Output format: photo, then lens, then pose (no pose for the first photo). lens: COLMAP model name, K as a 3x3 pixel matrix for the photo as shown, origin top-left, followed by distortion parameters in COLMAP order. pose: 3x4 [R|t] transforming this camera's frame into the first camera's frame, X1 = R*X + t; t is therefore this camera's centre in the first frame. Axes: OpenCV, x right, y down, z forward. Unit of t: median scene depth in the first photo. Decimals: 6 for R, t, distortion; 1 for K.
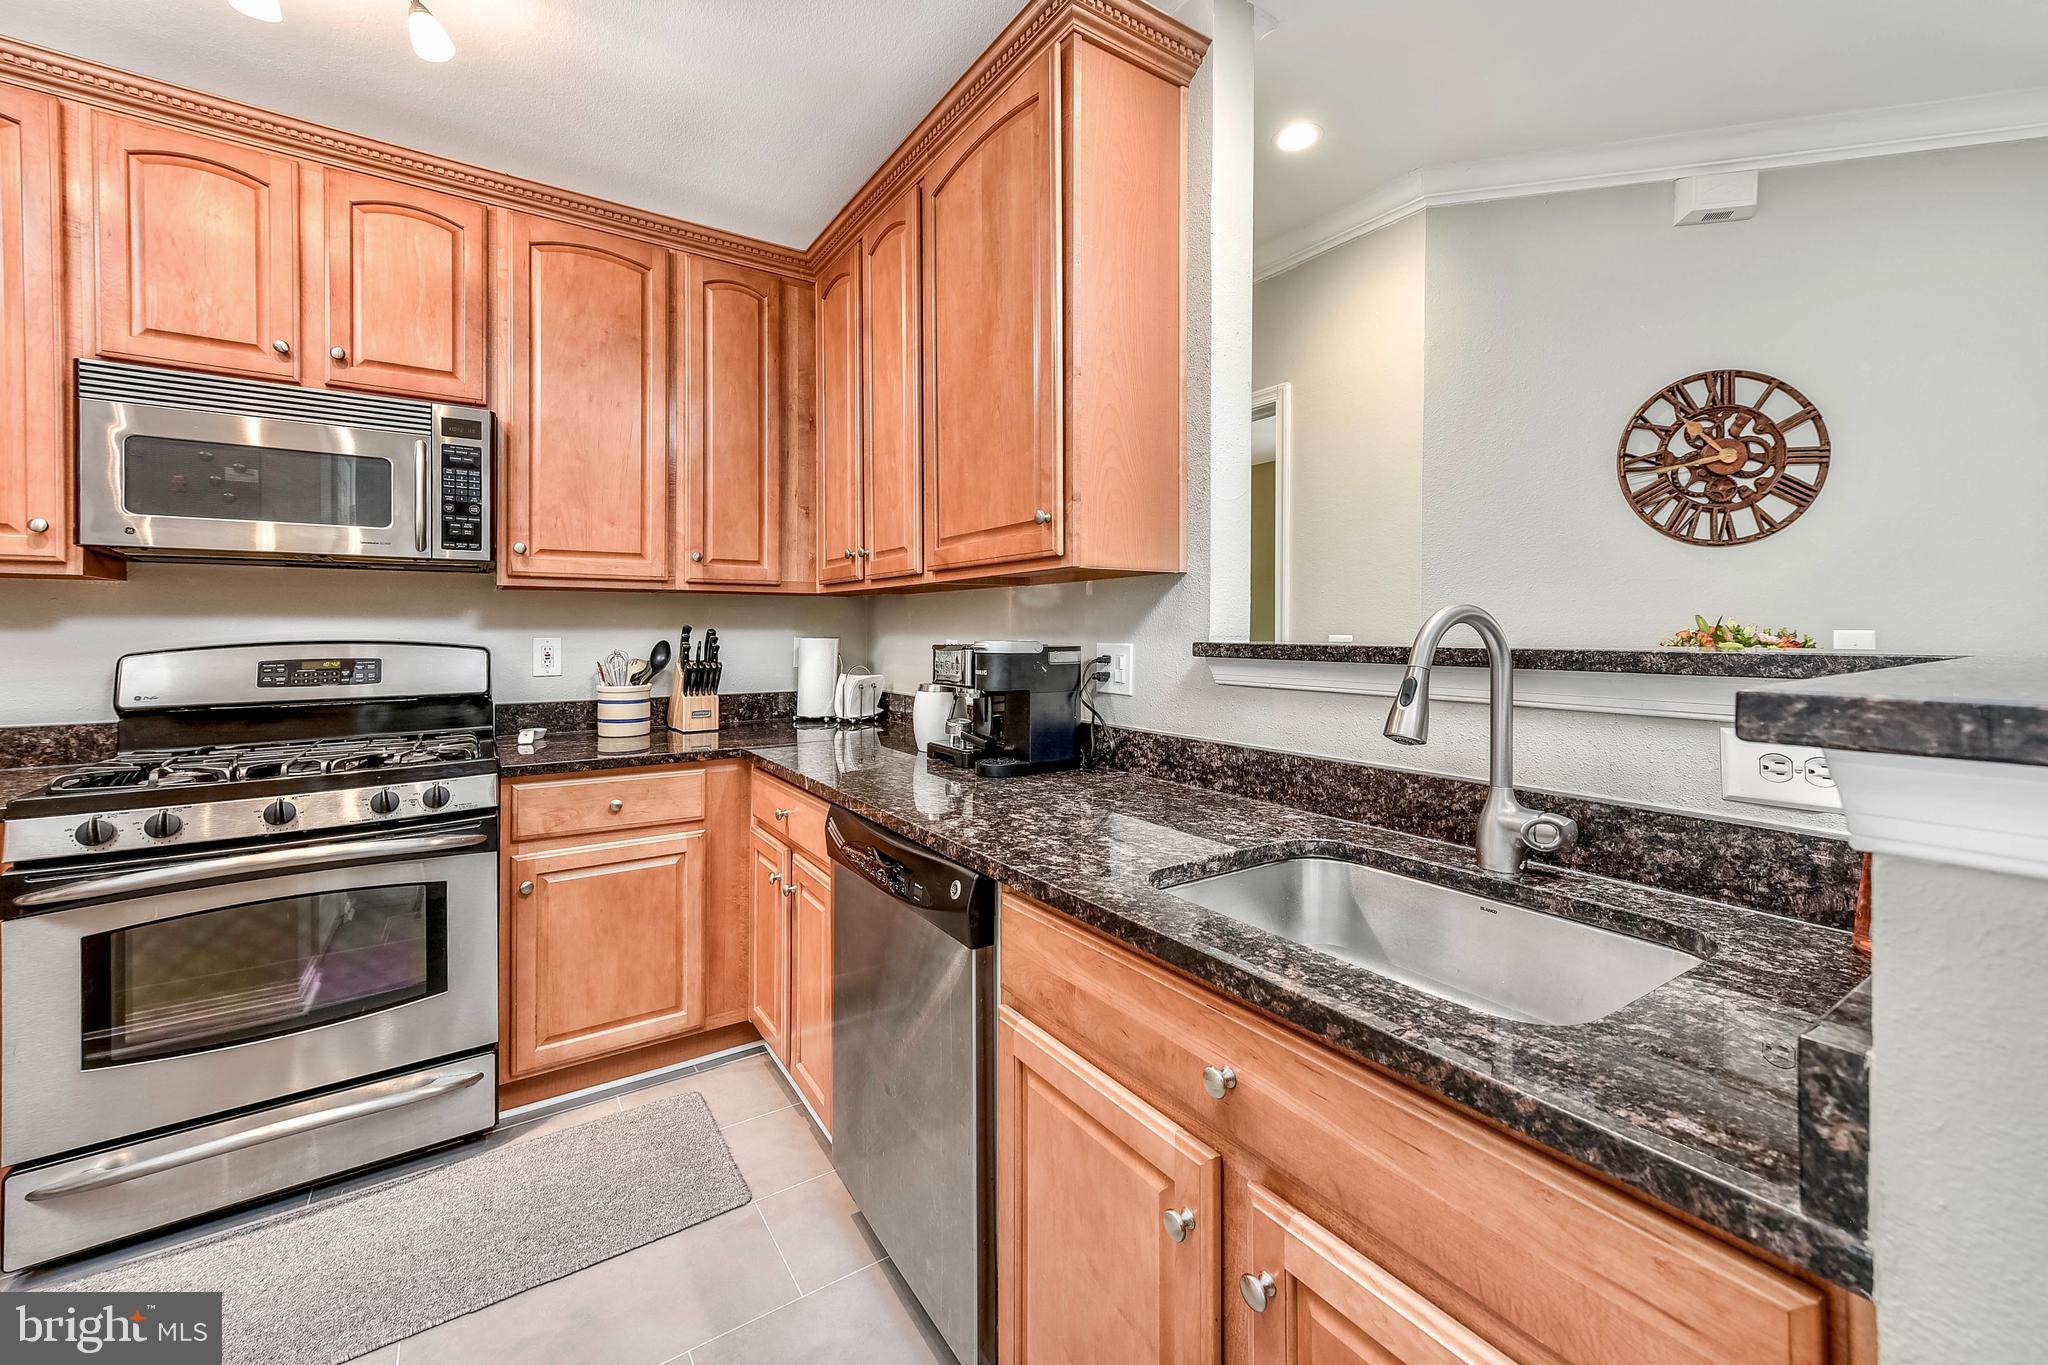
lens RADIAL K [[818.6, 0, 1029.9], [0, 818.6, 641.9], [0, 0, 1]] dist [0.000003, 0.000073]
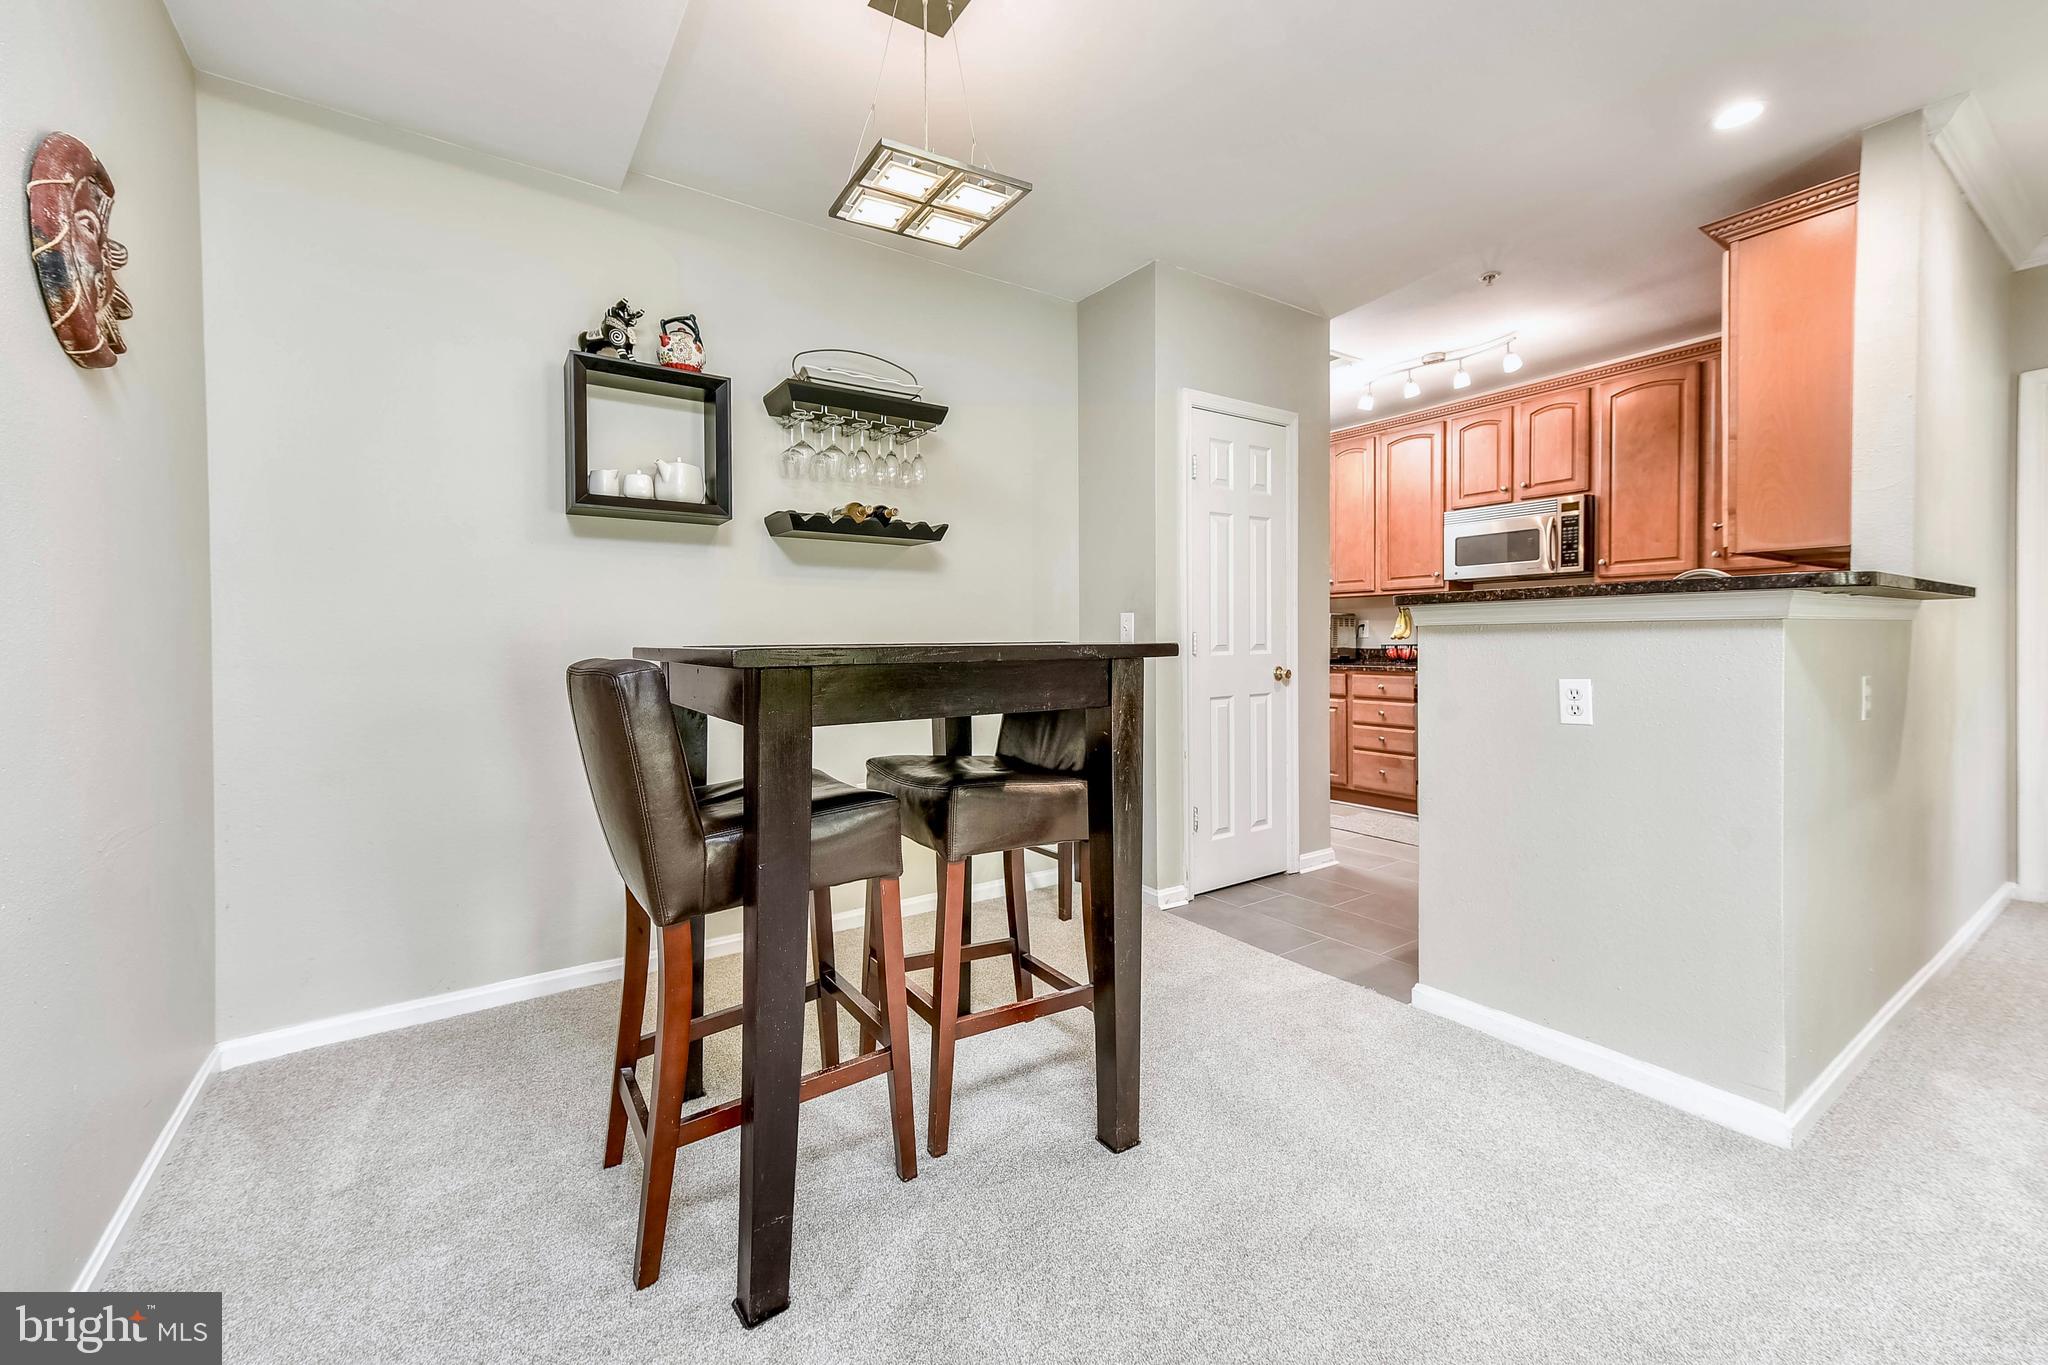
lens RADIAL K [[818.6, 0, 1029.9], [0, 818.6, 641.9], [0, 0, 1]] dist [0.000003, 0.000073]
pose [[0.004077, 0.005915, -0.999974, 1.304190], [-0.004488, 0.999973, 0.005896, 0.064912], [0.999982, 0.004464, 0.004104, -0.329297]]
